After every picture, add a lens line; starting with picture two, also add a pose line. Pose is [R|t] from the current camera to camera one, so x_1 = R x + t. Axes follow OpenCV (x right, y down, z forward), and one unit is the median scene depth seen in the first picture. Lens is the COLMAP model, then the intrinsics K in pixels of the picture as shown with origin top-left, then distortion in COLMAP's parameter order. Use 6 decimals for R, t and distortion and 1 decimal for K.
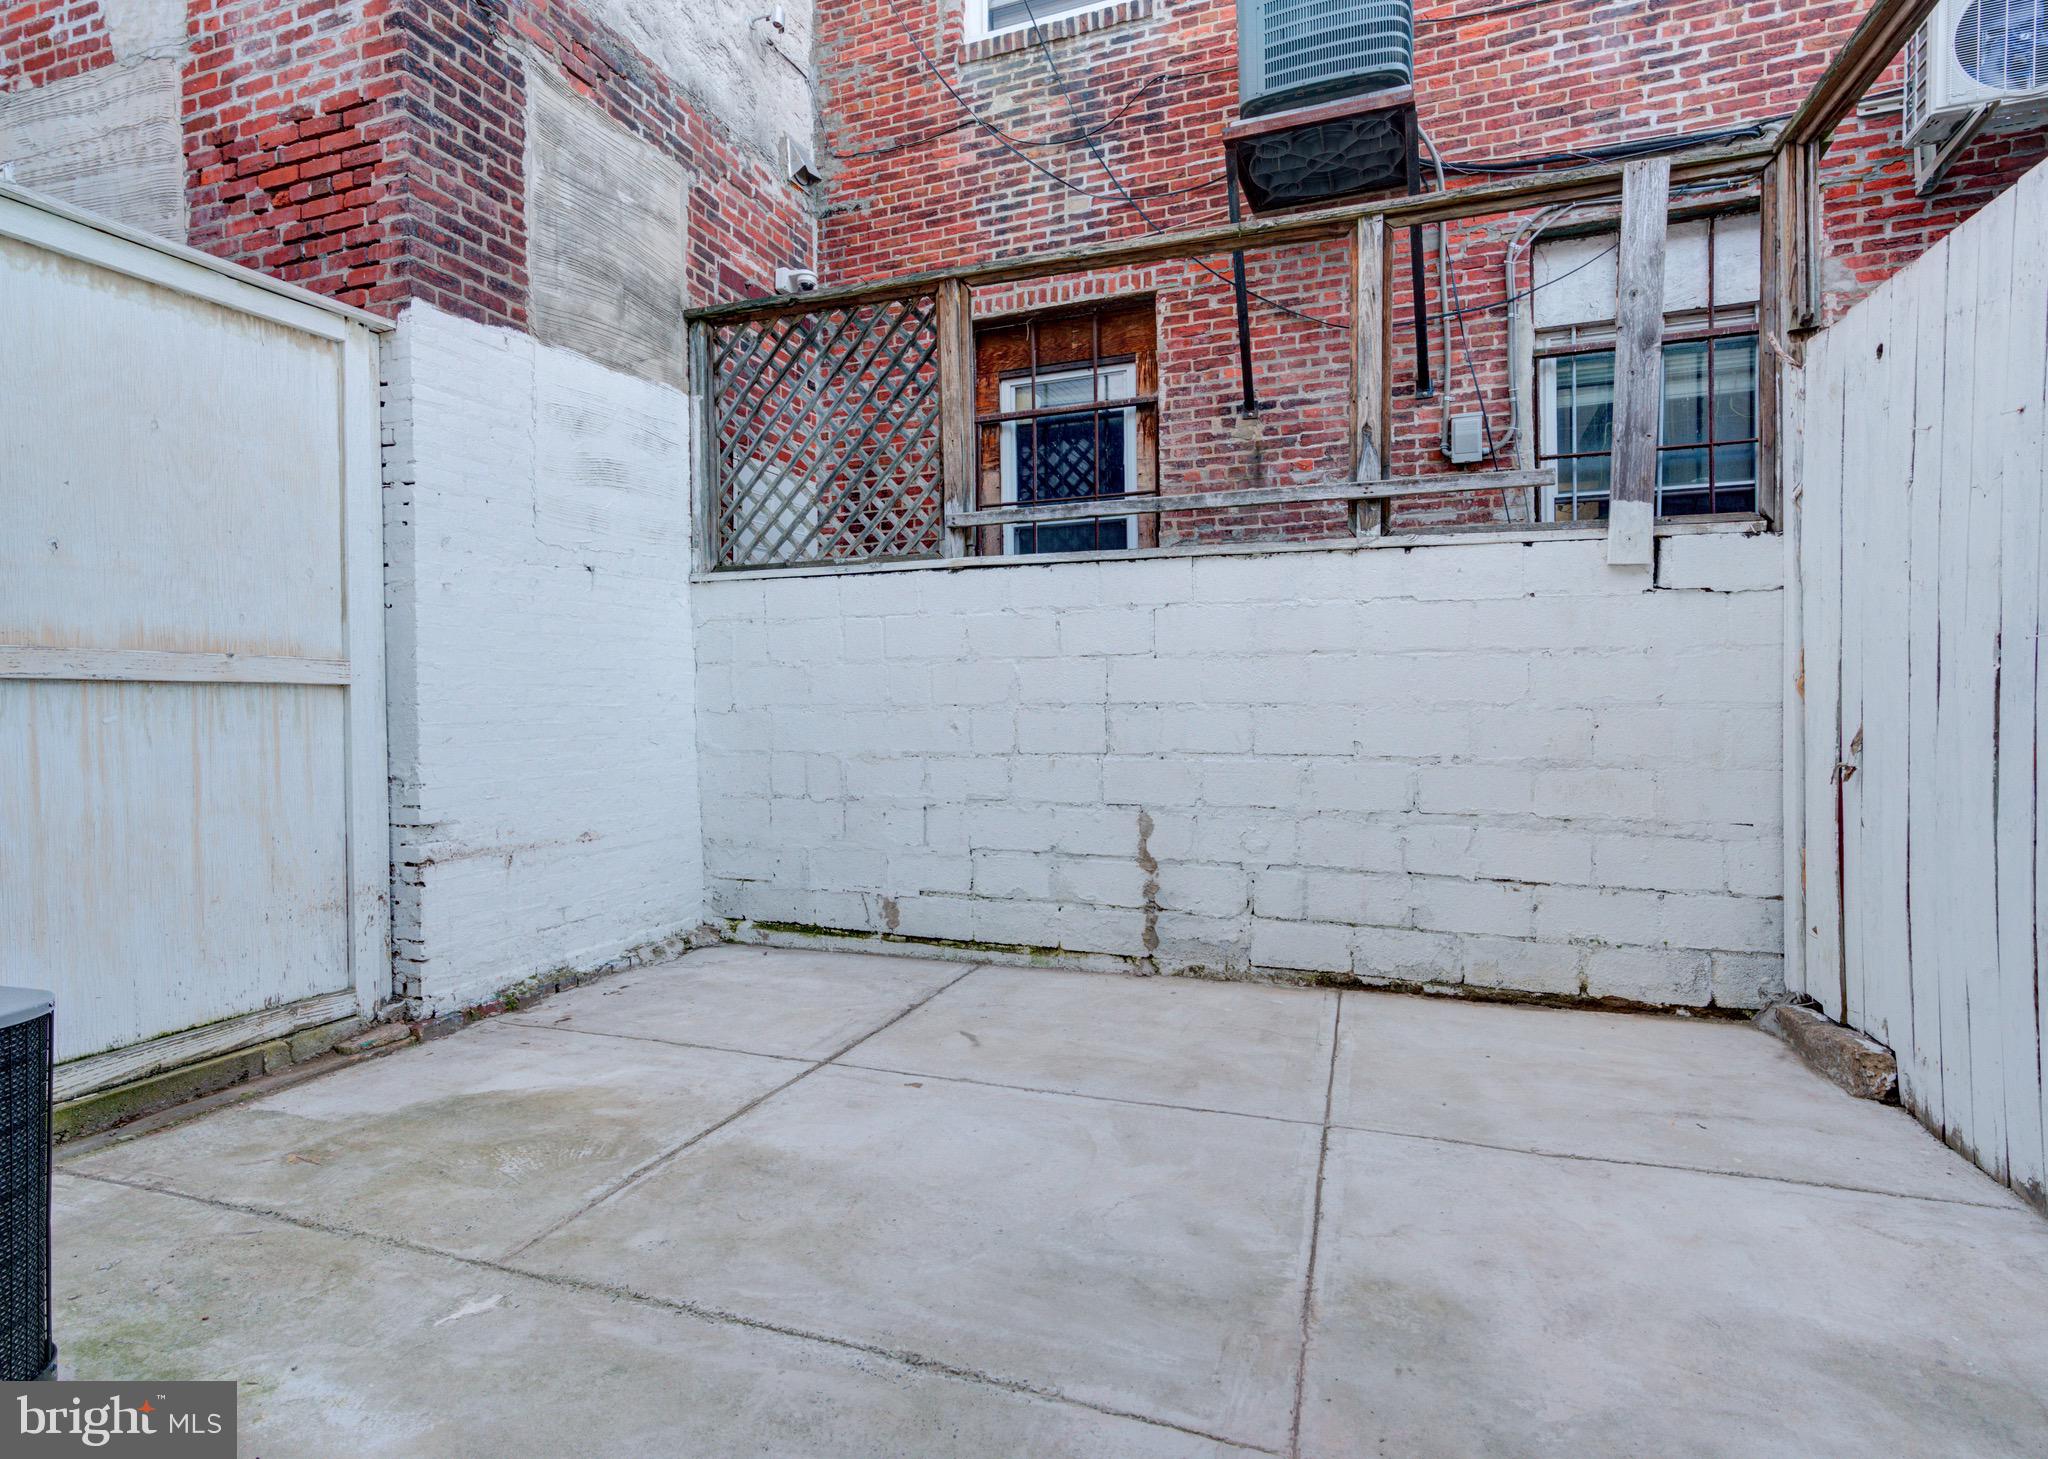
lens RADIAL K [[1074.7, 0, 1018.4], [0, 1074.7, 726.1], [0, 0, 1]] dist [0.005473, 0.000862]
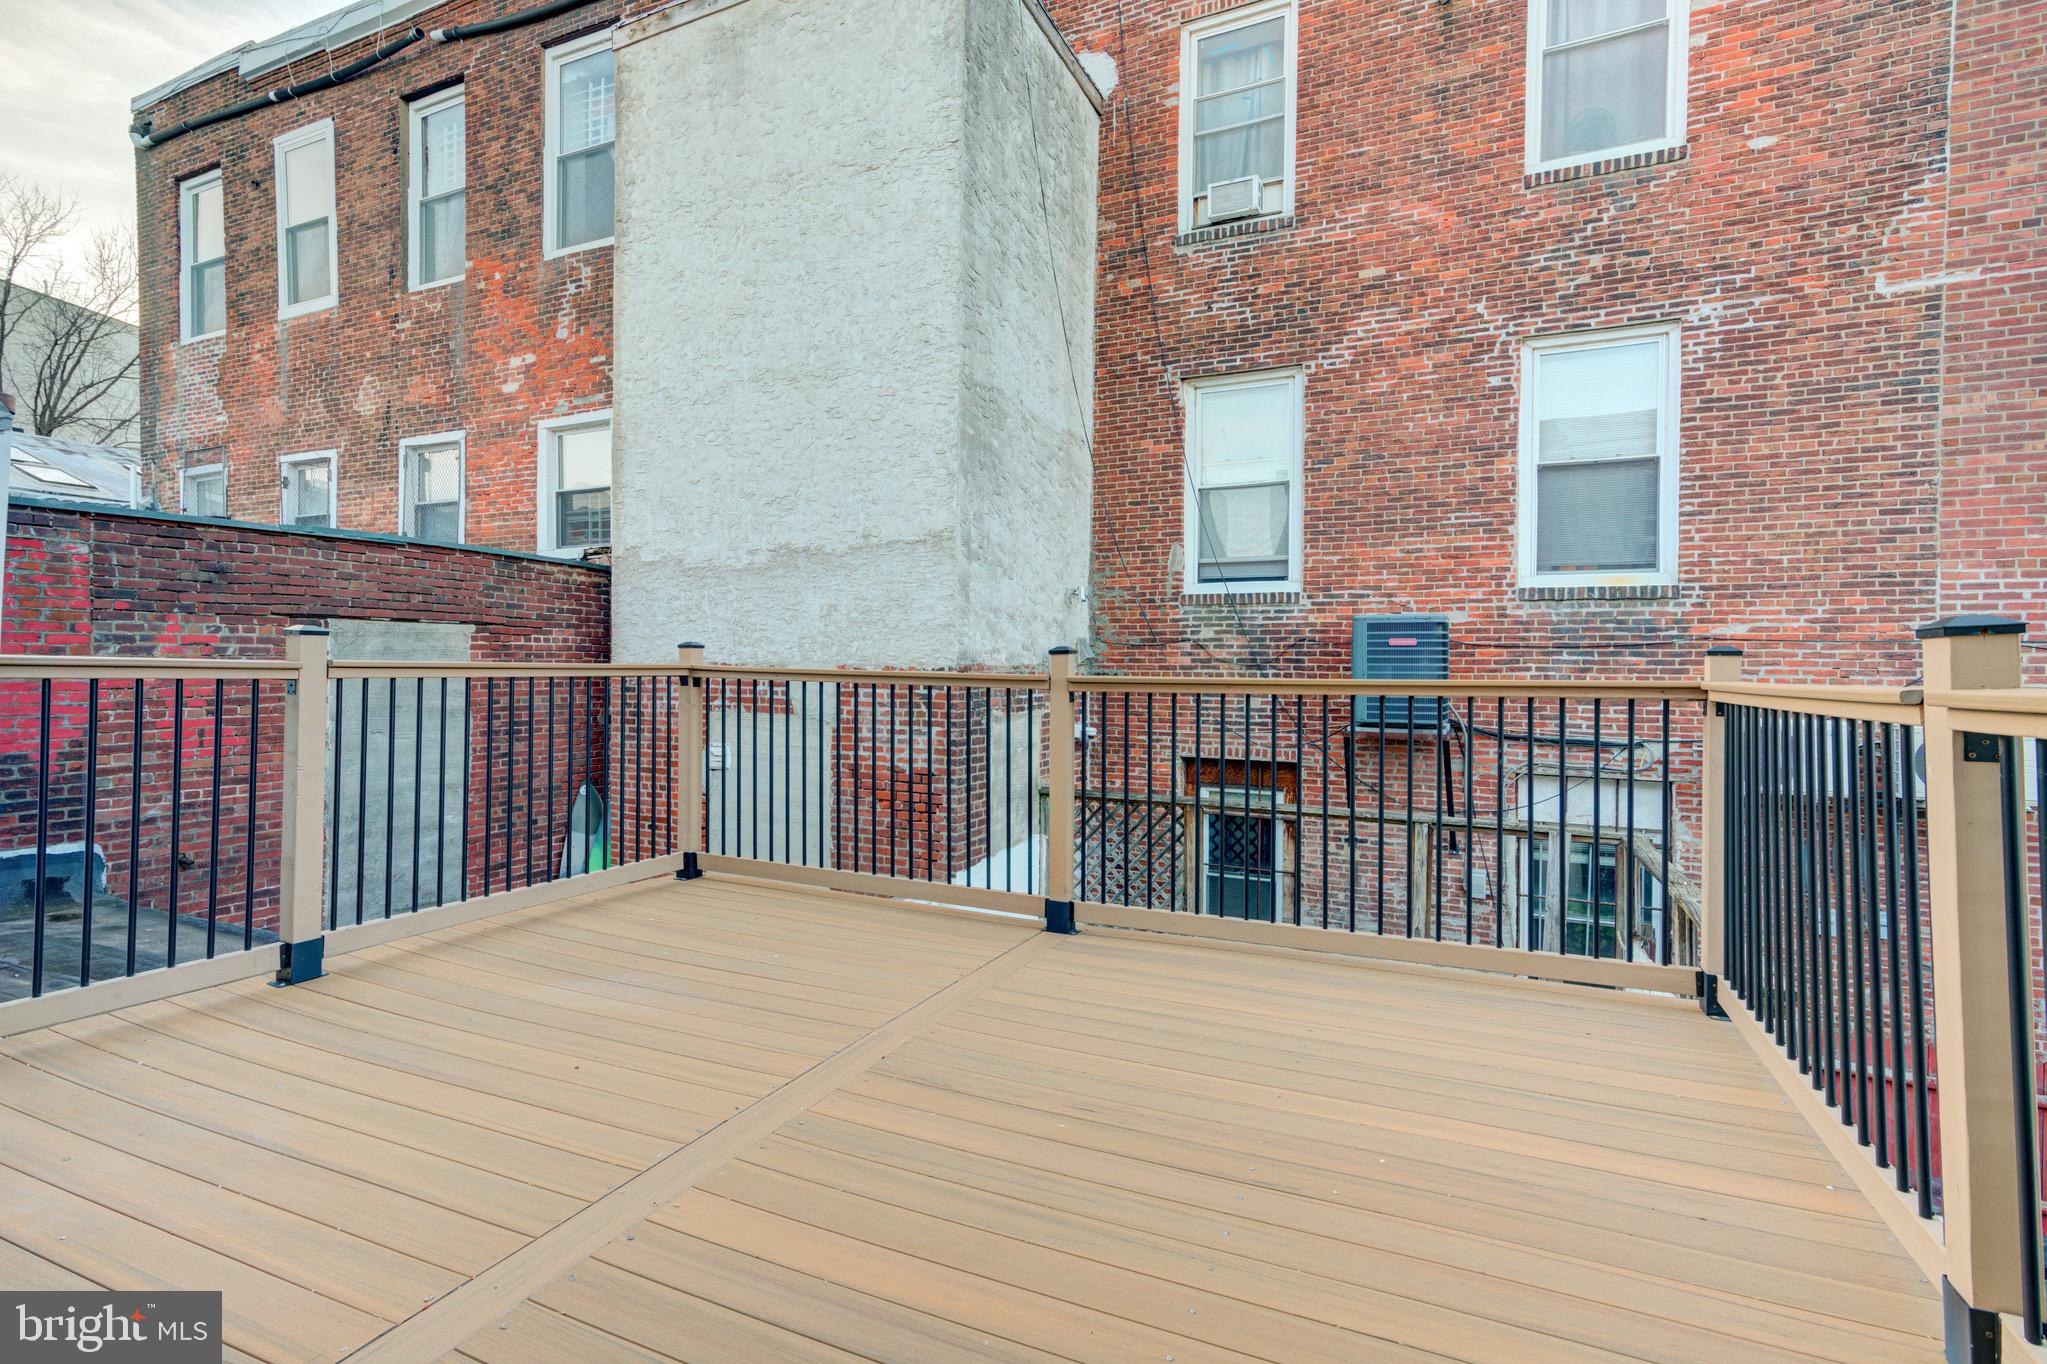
lens RADIAL K [[994.0, 0, 1026.2], [0, 994.0, 670.8], [0, 0, 1]] dist [0.000600, 0.000173]
pose [[0.996552, 0.028347, -0.077972, -0.182832], [-0.030779, 0.999071, -0.030165, -0.475482], [0.077045, 0.032461, 0.996499, -0.617133]]
